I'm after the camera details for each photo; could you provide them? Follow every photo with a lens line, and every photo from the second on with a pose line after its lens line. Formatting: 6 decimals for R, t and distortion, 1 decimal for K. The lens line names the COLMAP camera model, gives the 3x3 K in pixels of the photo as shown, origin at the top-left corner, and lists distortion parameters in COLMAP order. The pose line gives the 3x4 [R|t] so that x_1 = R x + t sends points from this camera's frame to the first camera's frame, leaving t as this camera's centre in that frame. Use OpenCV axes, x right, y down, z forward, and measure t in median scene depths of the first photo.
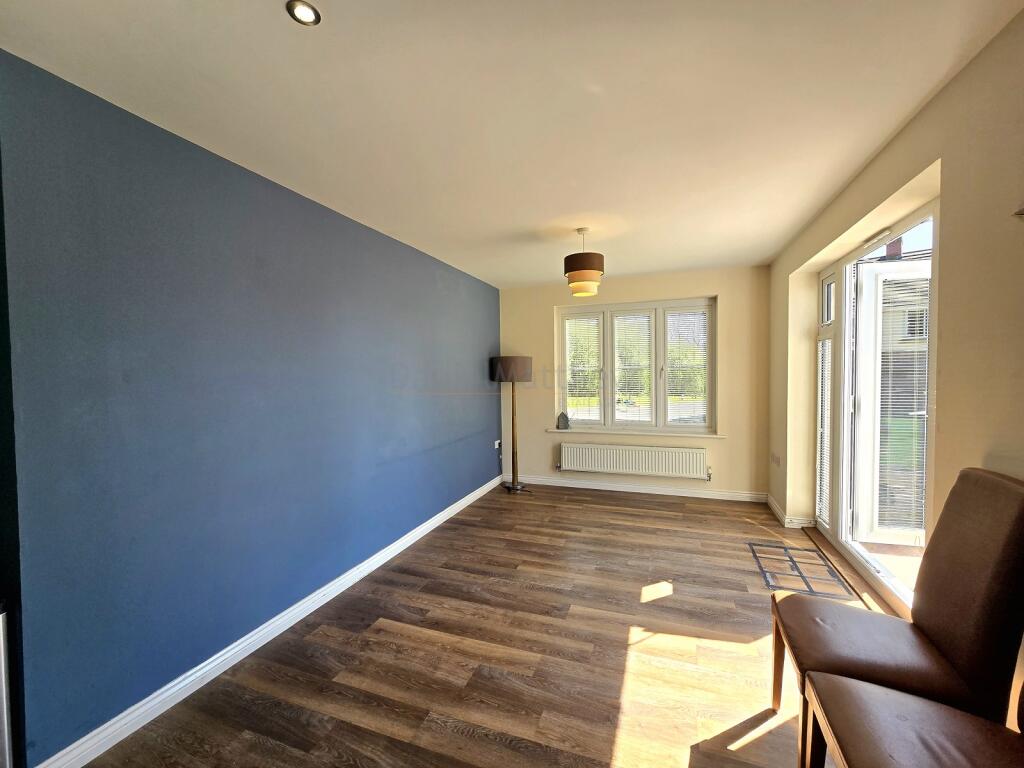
lens RADIAL K [[415.5, 0, 515.8], [0, 415.5, 385.6], [0, 0, 1]] dist [-0.001783, -0.000074]
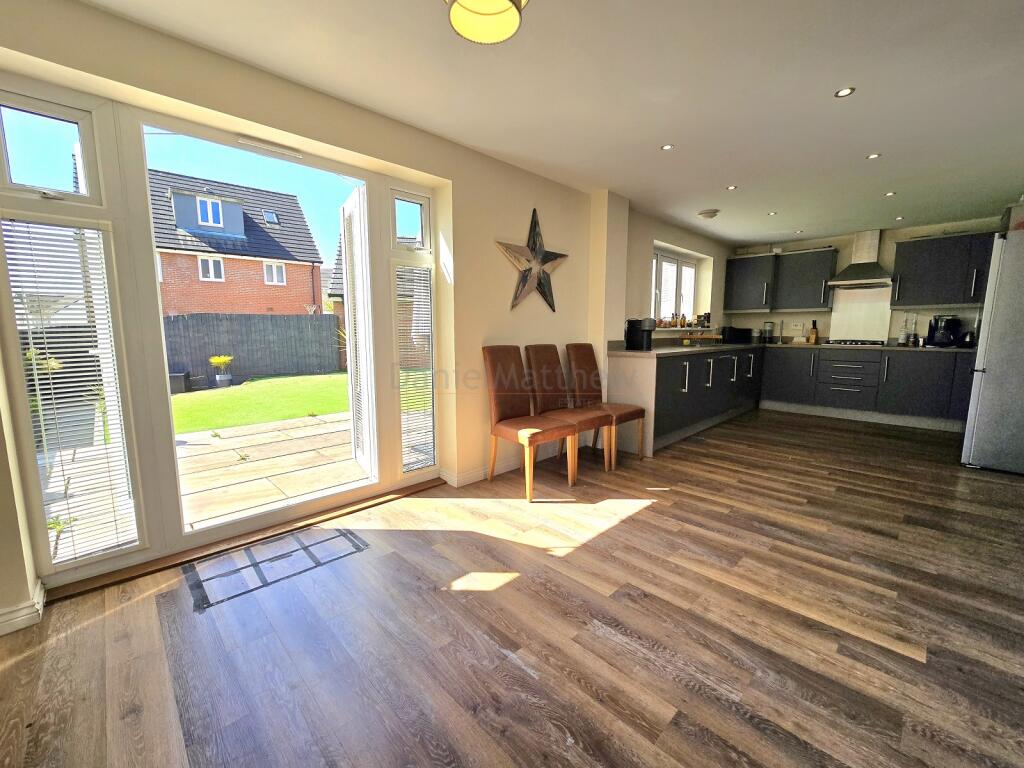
lens RADIAL K [[423.4, 0, 512.0], [0, 423.4, 384.0], [0, 0, 1]] dist [-0.003083, -0.000253]
pose [[-0.900943, -0.042060, 0.431895, -0.019588], [0.027394, 0.987793, 0.153342, 0.027449], [-0.433072, 0.149984, -0.888793, 1.495774]]
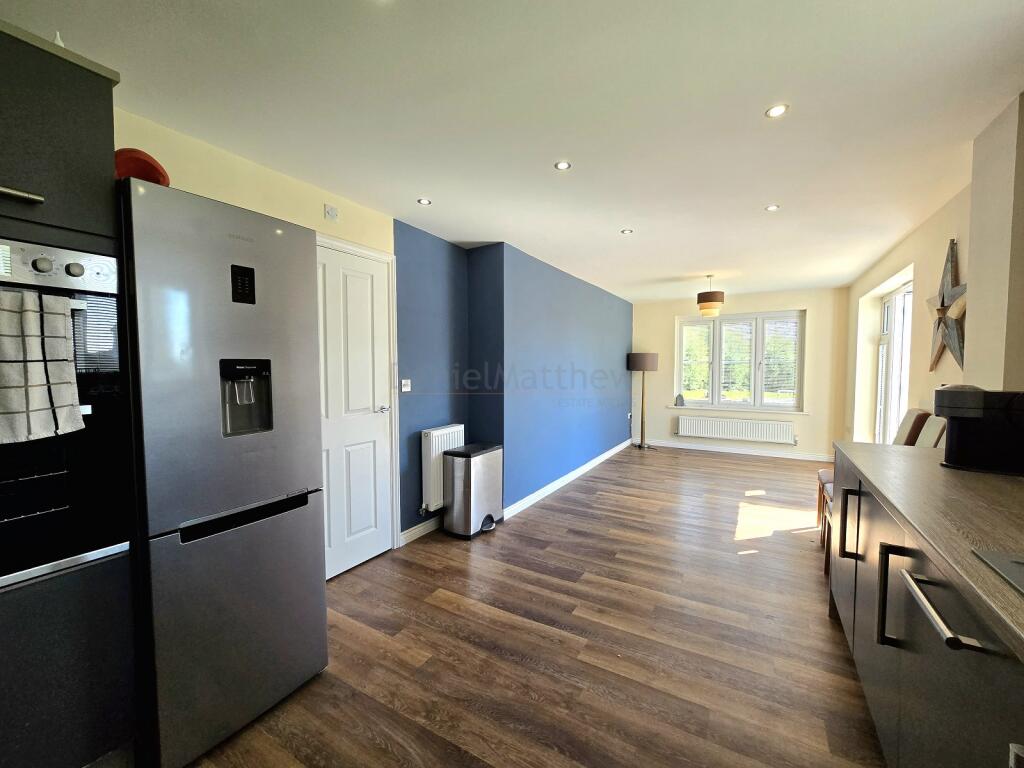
lens RADIAL K [[414.0, 0, 526.1], [0, 414.0, 381.8], [0, 0, 1]] dist [0.017421, 0.000003]
pose [[0.985944, 0.020396, -0.165824, -0.294972], [-0.018643, 0.999753, 0.012121, 0.031631], [0.166030, -0.008859, 0.986081, -0.792071]]
